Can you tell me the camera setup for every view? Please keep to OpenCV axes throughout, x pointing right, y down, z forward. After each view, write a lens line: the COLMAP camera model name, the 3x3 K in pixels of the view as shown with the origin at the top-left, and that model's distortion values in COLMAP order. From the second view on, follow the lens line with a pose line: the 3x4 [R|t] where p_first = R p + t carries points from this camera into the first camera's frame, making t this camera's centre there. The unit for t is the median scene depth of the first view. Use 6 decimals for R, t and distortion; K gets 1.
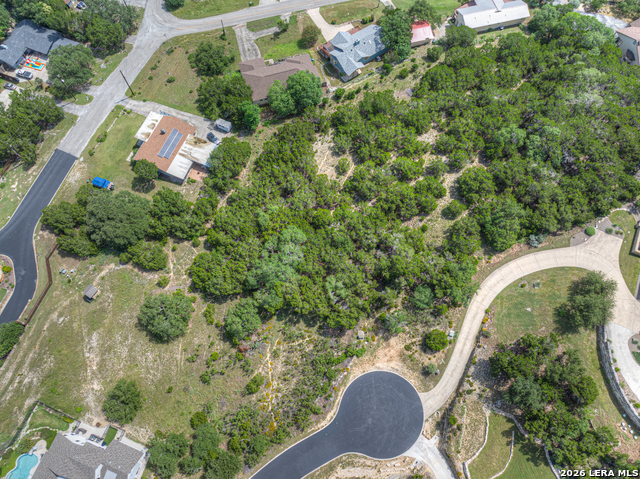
lens RADIAL K [[446.3, 0, 320.1], [0, 446.3, 236.8], [0, 0, 1]] dist [-0.032490, -0.005052]
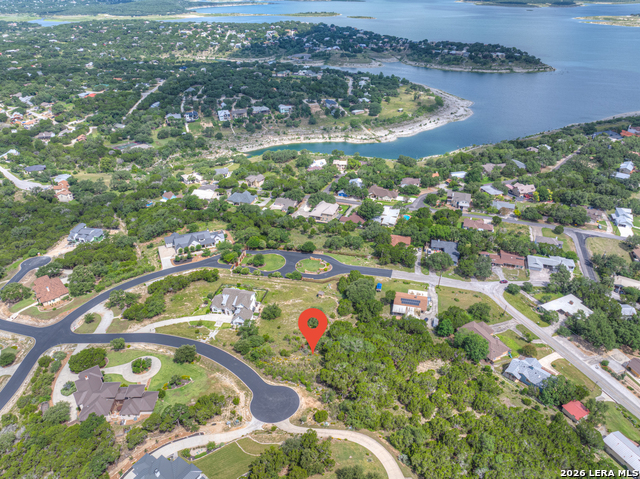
lens RADIAL K [[446.3, 0, 318.8], [0, 446.3, 239.7], [0, 0, 1]] dist [-0.032490, -0.005052]
pose [[0.150562, 0.501055, -0.852218, 1.231425], [-0.930883, 0.362094, 0.048430, -0.055747], [0.332849, 0.786023, 0.520941, -0.288018]]
